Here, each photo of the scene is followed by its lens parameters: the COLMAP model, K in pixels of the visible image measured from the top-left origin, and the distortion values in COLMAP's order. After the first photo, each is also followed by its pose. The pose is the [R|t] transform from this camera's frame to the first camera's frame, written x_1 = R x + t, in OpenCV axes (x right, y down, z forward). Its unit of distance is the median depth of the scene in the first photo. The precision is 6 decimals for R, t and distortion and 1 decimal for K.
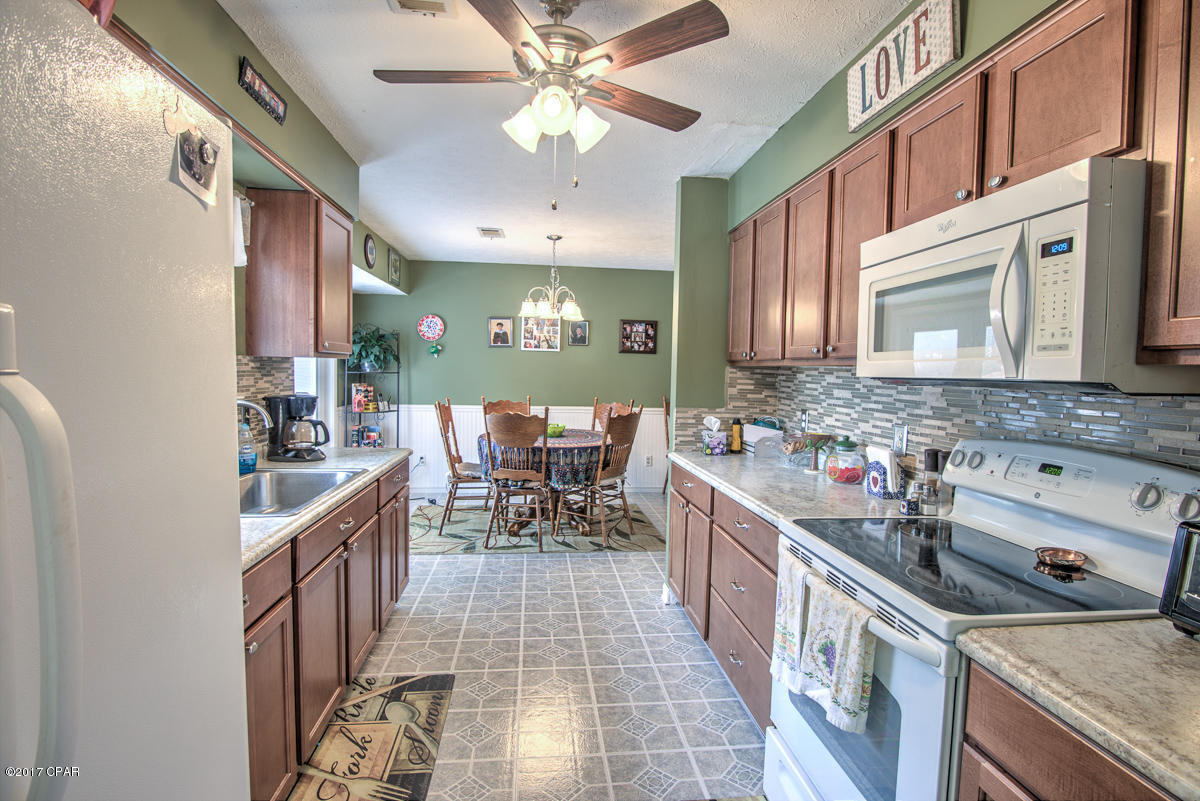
lens RADIAL K [[584.5, 0, 598.1], [0, 584.5, 398.1], [0, 0, 1]] dist [-0.020400, -0.000215]
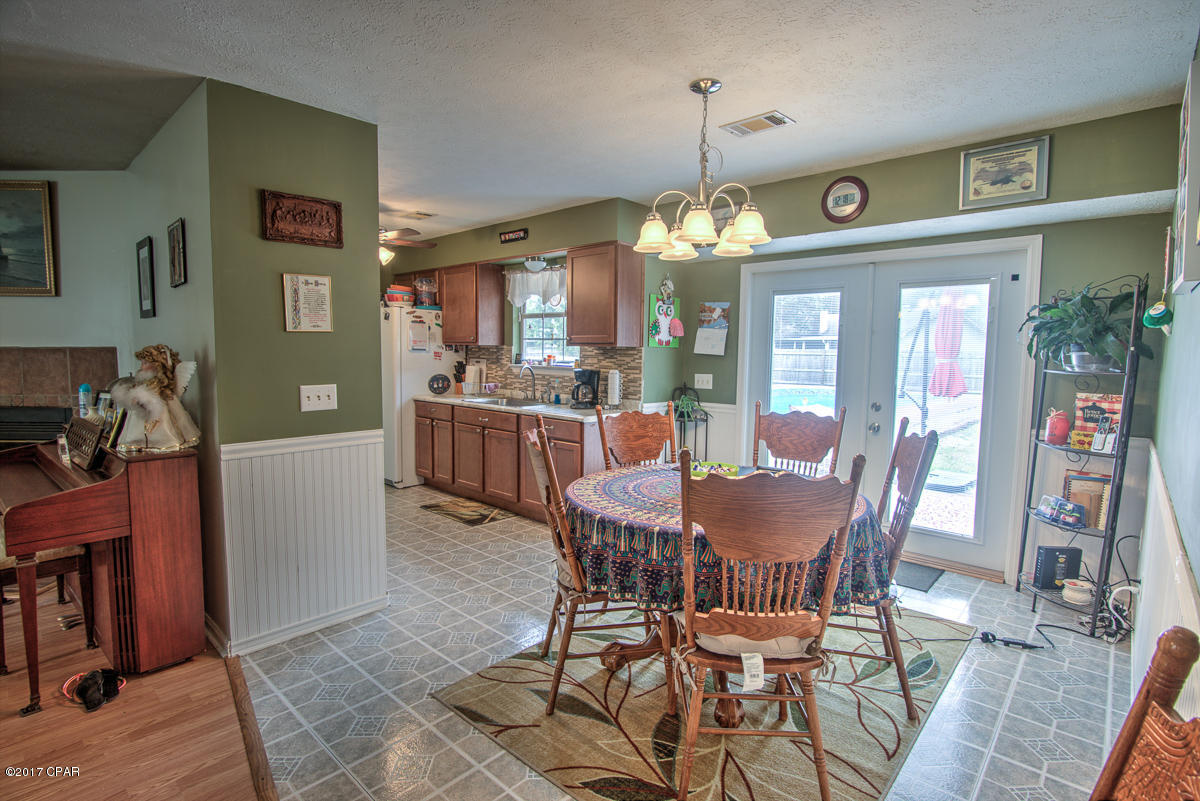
lens RADIAL K [[584.5, 0, 598.1], [0, 584.5, 398.1], [0, 0, 1]] dist [-0.020400, -0.000215]
pose [[-0.756274, 0.023565, -0.653831, 0.615325], [-0.059966, 0.992648, 0.105138, -0.113524], [0.651502, 0.118720, -0.749301, 2.560552]]
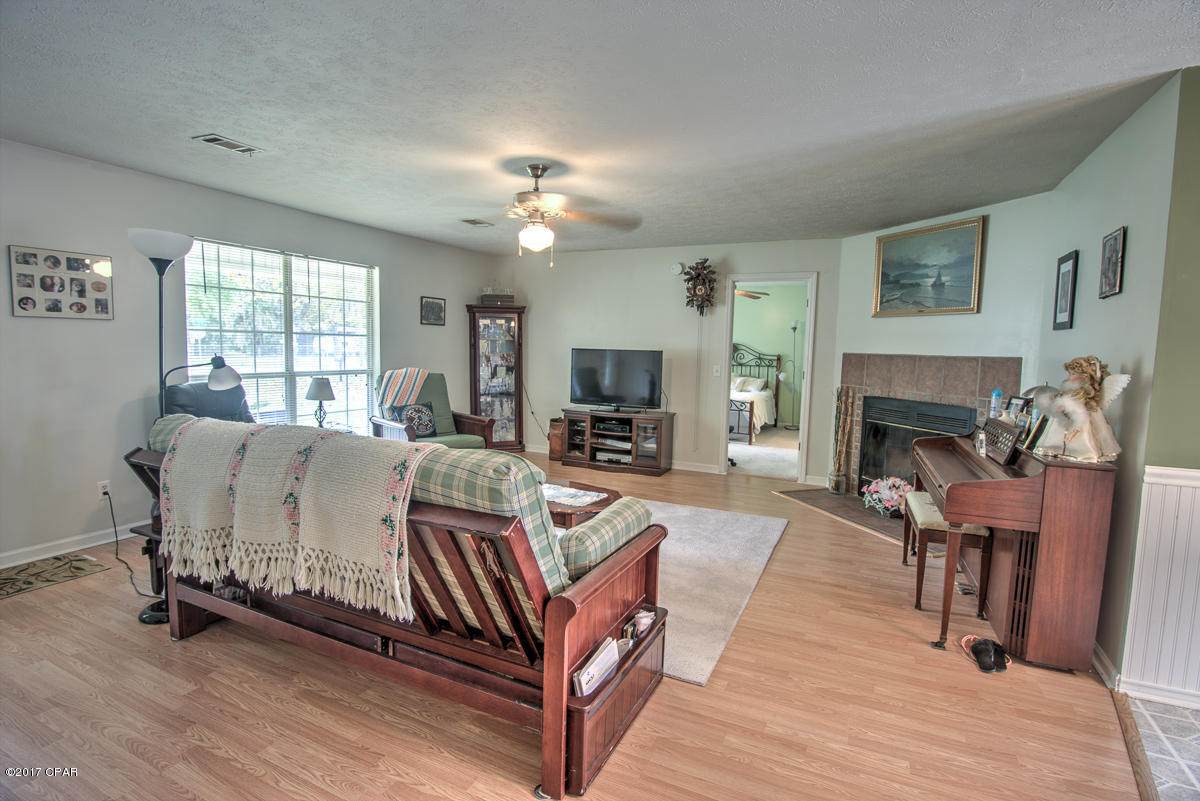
lens RADIAL K [[584.5, 0, 598.1], [0, 584.5, 398.1], [0, 0, 1]] dist [-0.020400, -0.000215]
pose [[-0.846213, -0.087700, 0.525577, 0.724291], [-0.014111, 0.989705, 0.142428, -0.114076], [-0.532657, 0.113108, -0.838739, 2.620567]]
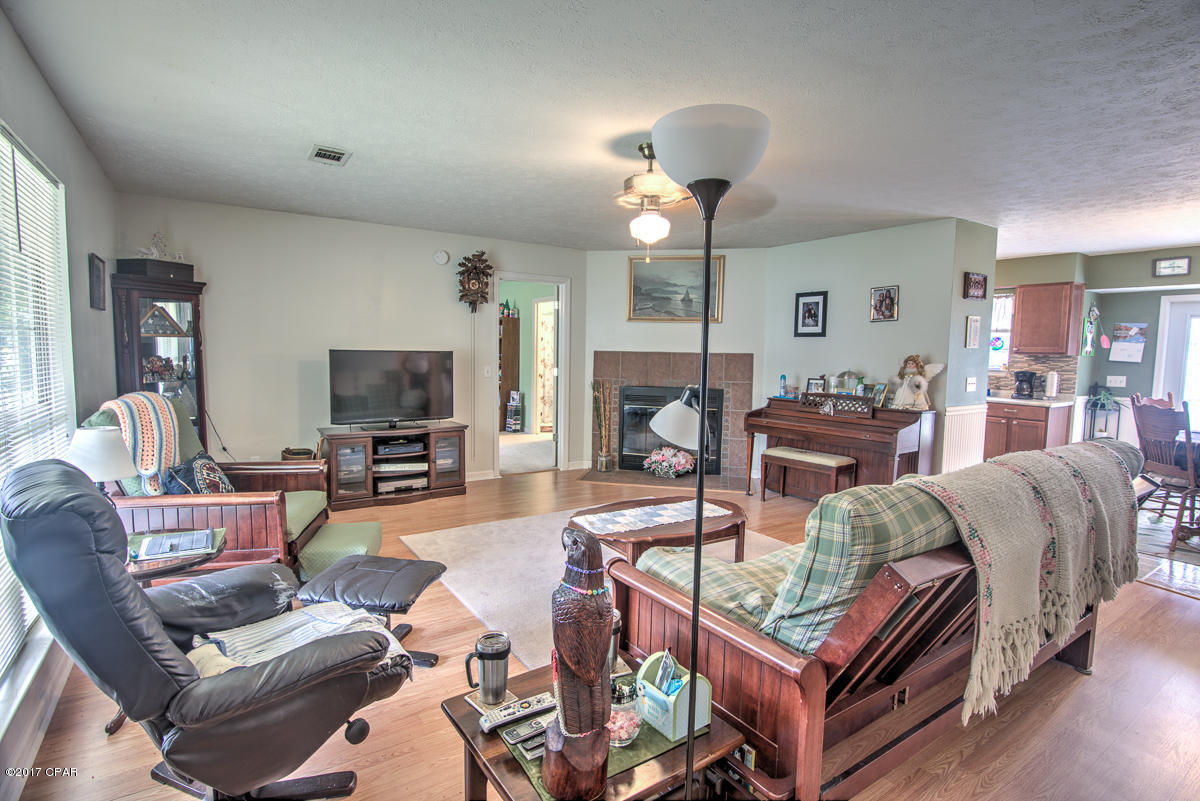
lens RADIAL K [[584.5, 0, 598.1], [0, 584.5, 398.1], [0, 0, 1]] dist [-0.020400, -0.000215]
pose [[-0.888594, 0.001795, -0.458691, 2.306393], [-0.058657, 0.991338, 0.117511, -0.078512], [0.454929, 0.131325, -0.880791, 2.549684]]
